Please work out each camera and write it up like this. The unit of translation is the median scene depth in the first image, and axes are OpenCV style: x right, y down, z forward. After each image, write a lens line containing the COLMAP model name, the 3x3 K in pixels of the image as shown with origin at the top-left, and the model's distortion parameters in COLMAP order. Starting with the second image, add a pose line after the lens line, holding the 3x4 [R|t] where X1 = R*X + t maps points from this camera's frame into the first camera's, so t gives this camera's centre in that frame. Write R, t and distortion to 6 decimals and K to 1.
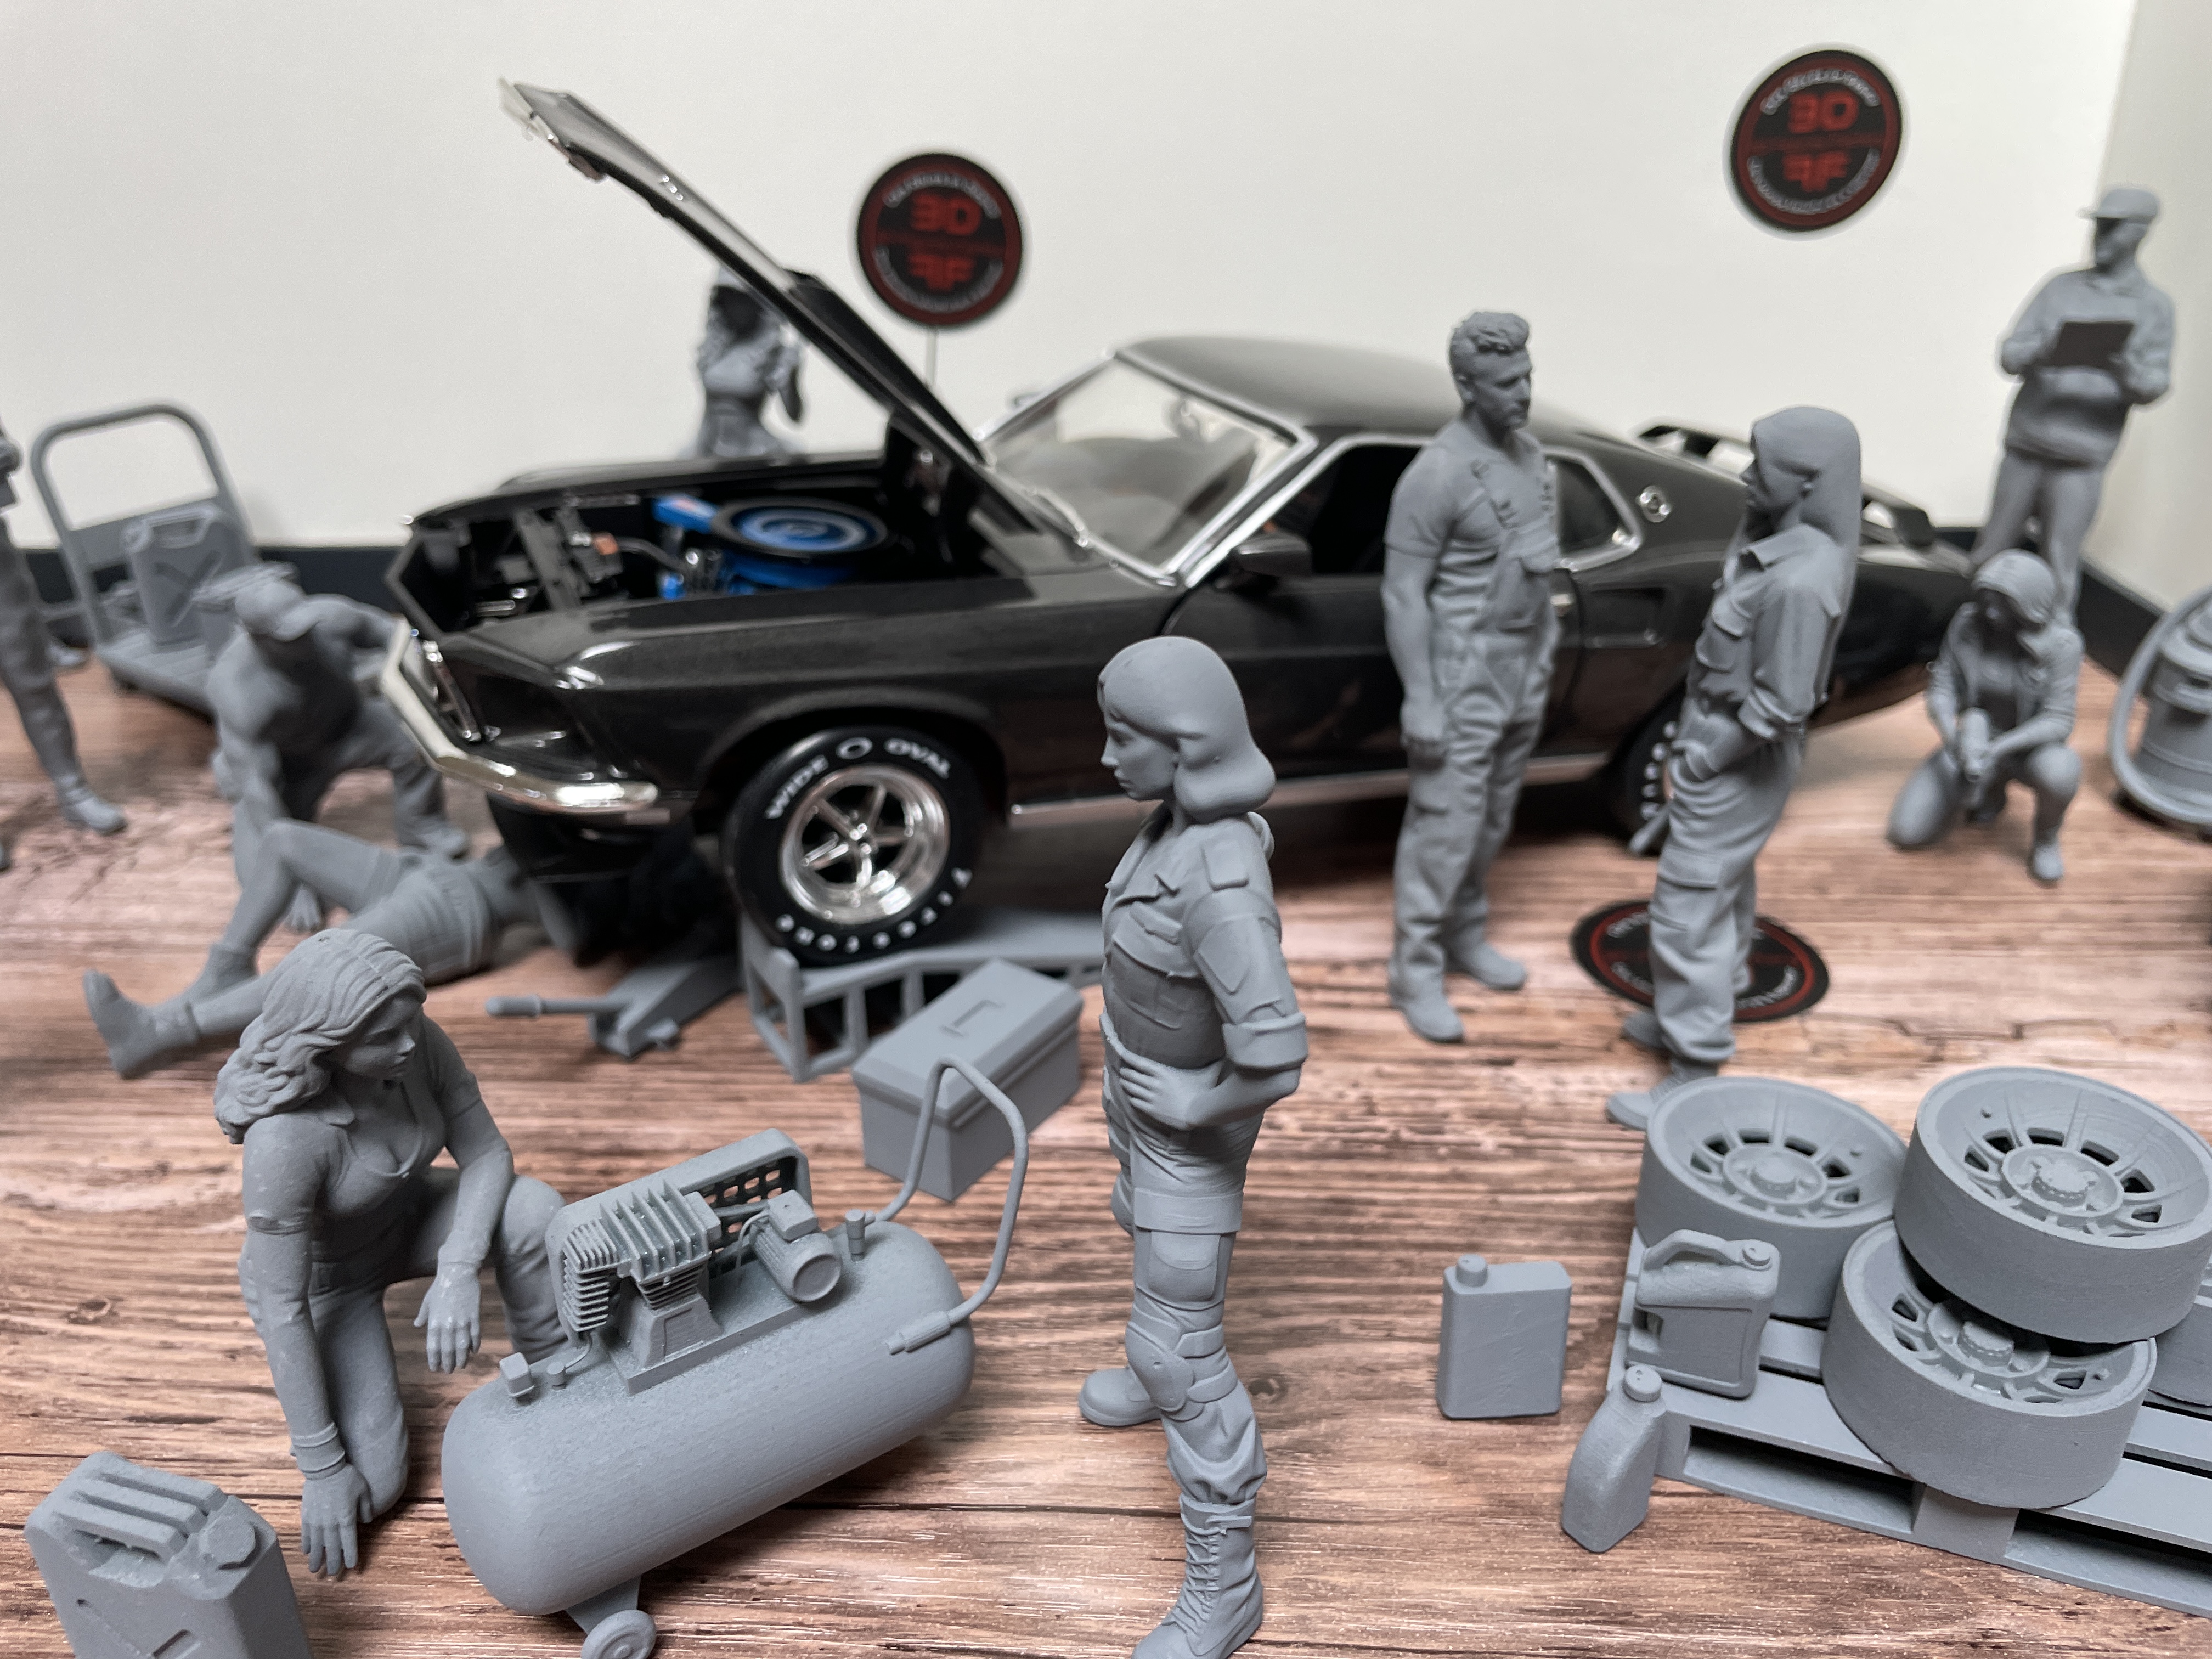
lens RADIAL K [[1726.3, 0, 1102.2], [0, 1726.3, 827.4], [0, 0, 1]] dist [0.066841, -0.121607]
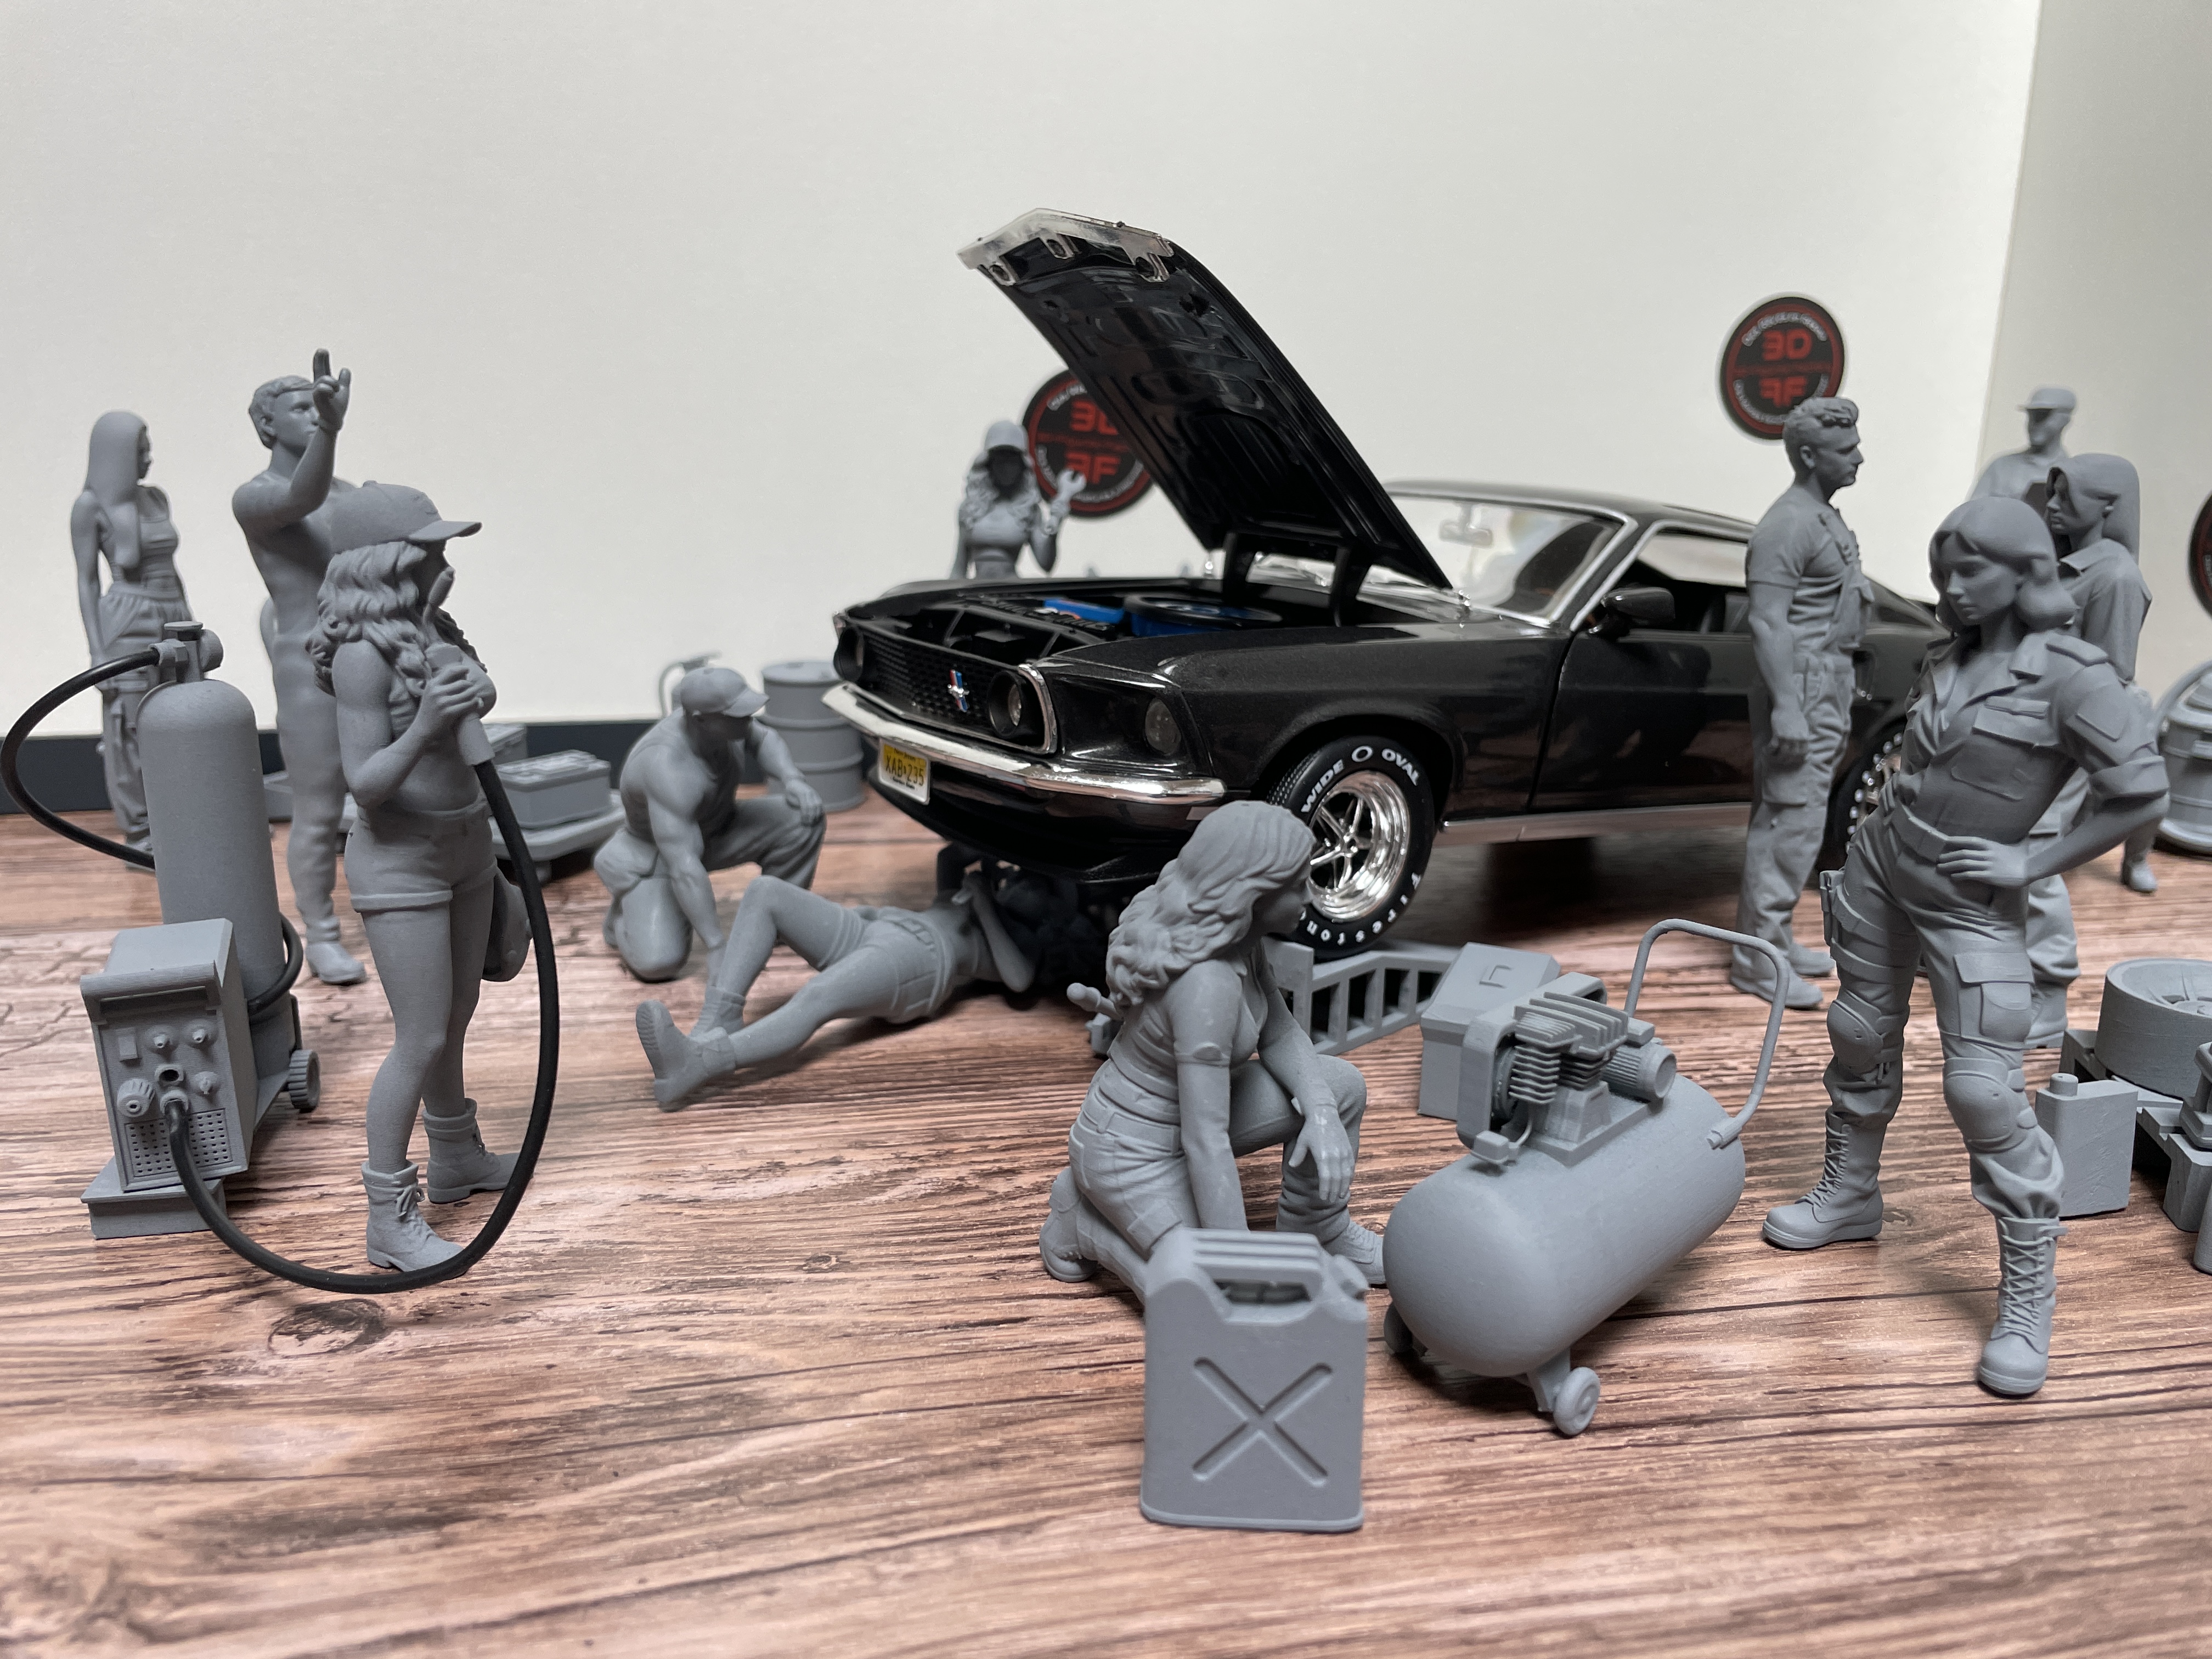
lens RADIAL K [[1709.4, 0, 1097.5], [0, 1709.4, 836.5], [0, 0, 1]] dist [0.075696, -0.121168]
pose [[0.978721, -0.037500, 0.201740, -0.556039], [0.074660, 0.980851, -0.179883, 0.203305], [-0.191131, 0.191117, 0.962779, -0.057722]]
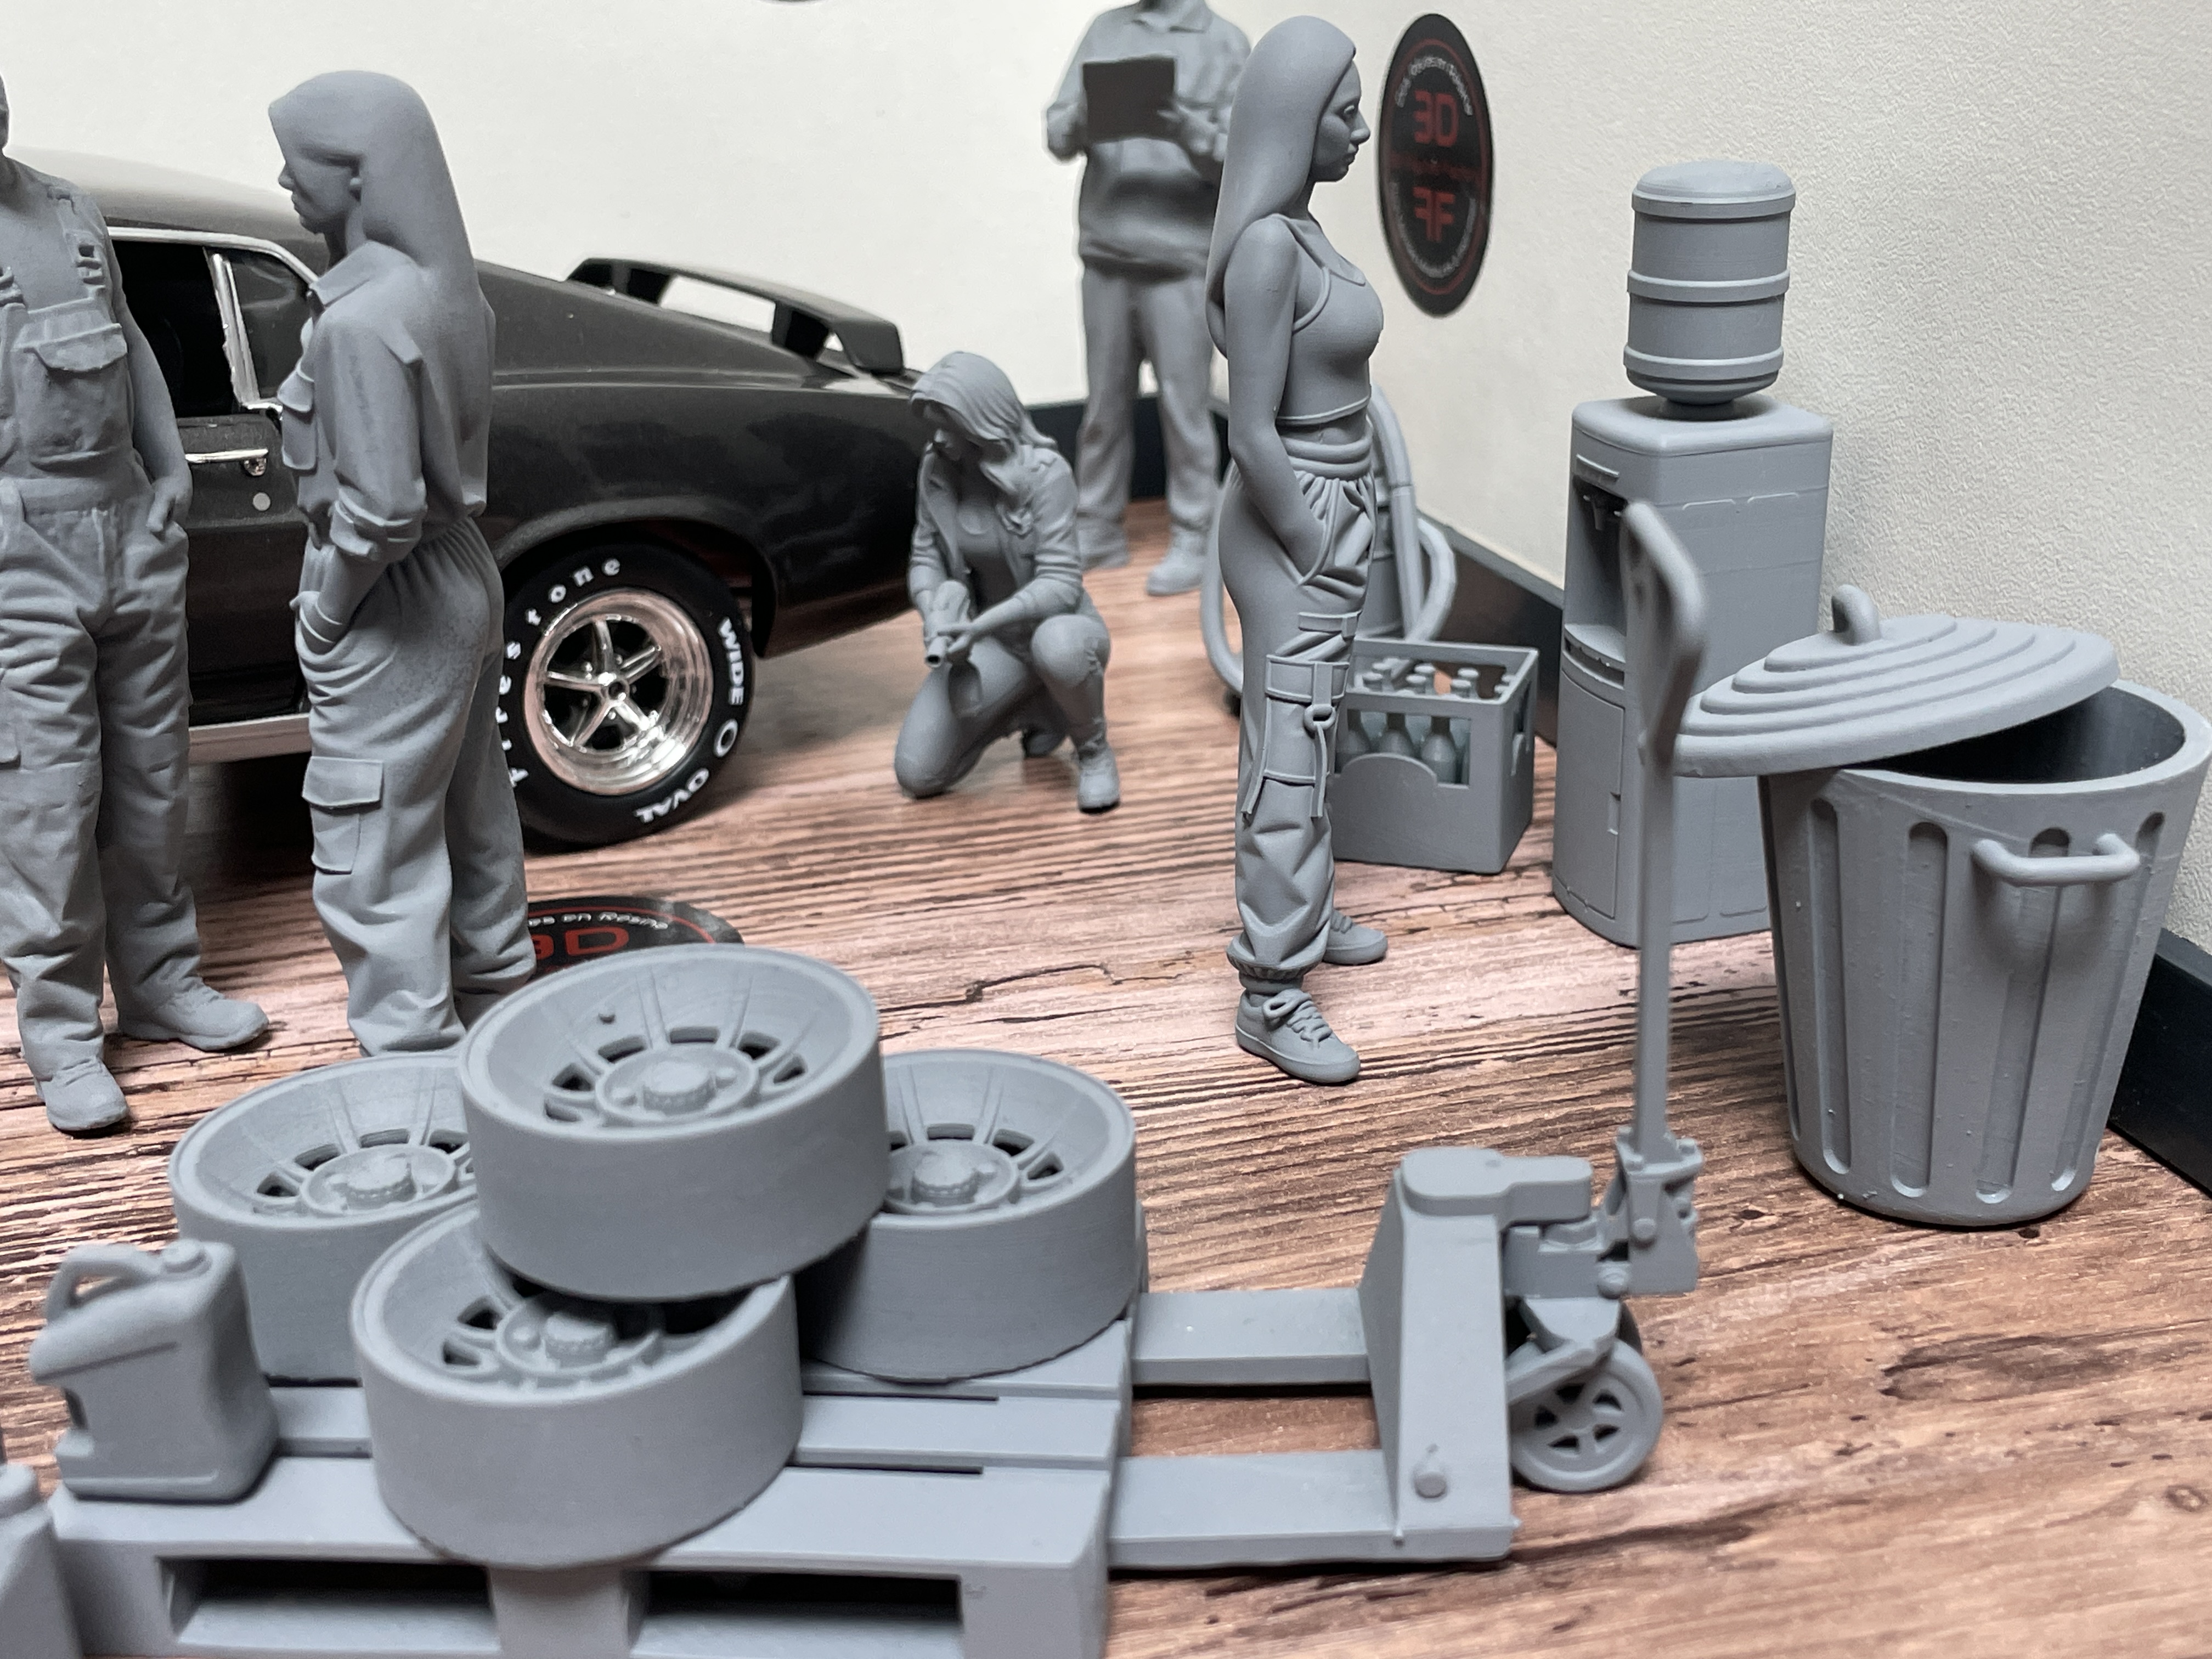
lens RADIAL K [[2615.4, 0, 1084.7], [0, 2615.4, 852.5], [0, 0, 1]] dist [0.121375, -0.284751]
pose [[0.961552, -0.125133, 0.244456, 0.356117], [0.147426, 0.986221, -0.075060, 0.164366], [-0.231695, 0.108213, 0.966751, -0.033001]]
